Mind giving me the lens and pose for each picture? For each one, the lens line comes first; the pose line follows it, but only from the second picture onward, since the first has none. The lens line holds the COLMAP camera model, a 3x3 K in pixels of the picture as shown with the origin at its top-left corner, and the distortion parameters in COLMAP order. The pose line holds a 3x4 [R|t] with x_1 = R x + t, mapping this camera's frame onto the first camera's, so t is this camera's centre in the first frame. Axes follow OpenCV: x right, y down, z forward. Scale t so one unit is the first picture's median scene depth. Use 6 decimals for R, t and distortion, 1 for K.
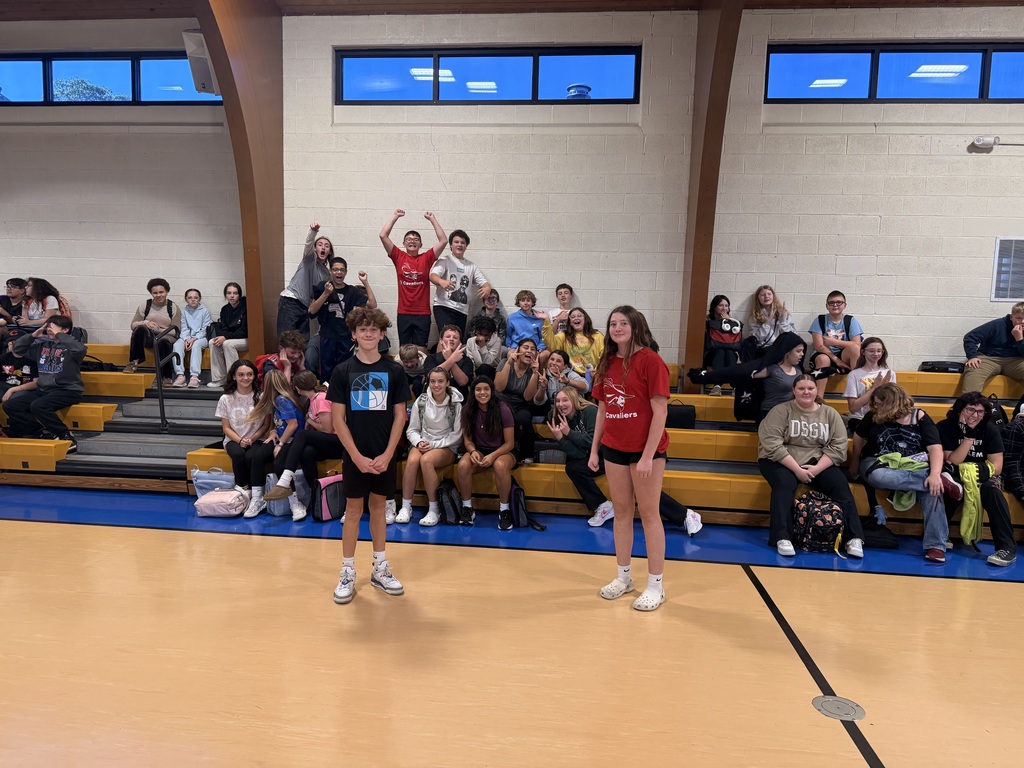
lens RADIAL K [[728.1, 0, 515.9], [0, 728.1, 421.8], [0, 0, 1]] dist [0.003645, -0.015176]
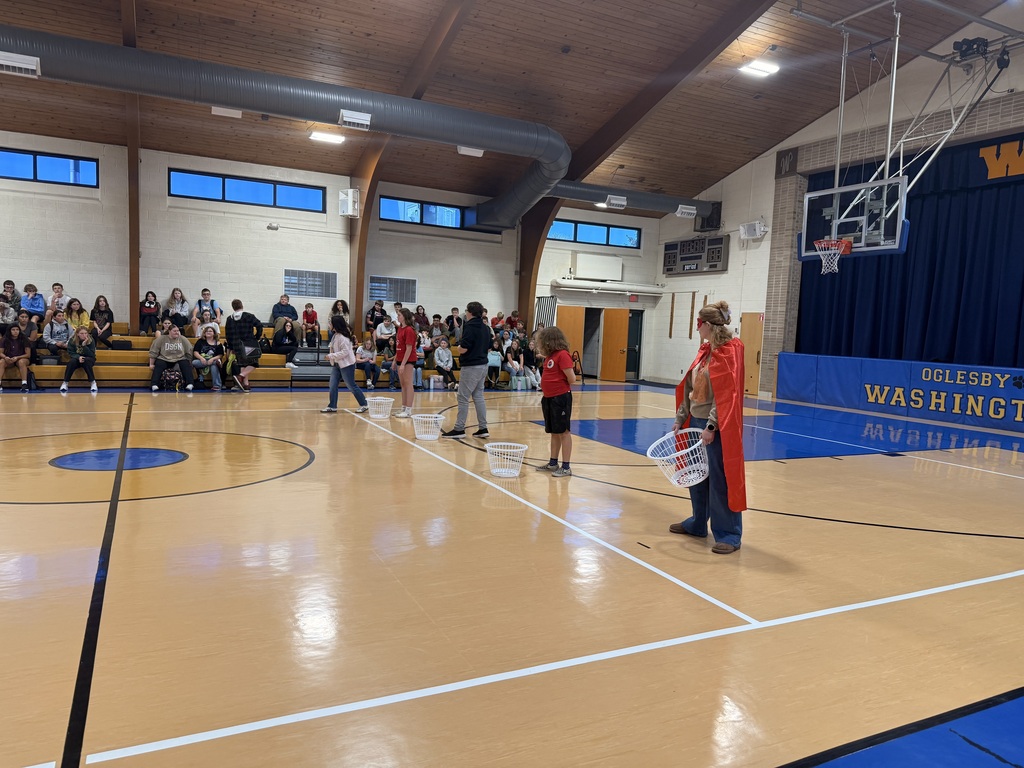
lens RADIAL K [[728.1, 0, 517.2], [0, 728.1, 388.4], [0, 0, 1]] dist [0.003645, -0.015176]
pose [[0.835384, -0.039988, 0.548210, 0.017140], [0.053454, 0.998533, -0.008620, 0.179205], [-0.547061, 0.036505, 0.836296, -1.276727]]
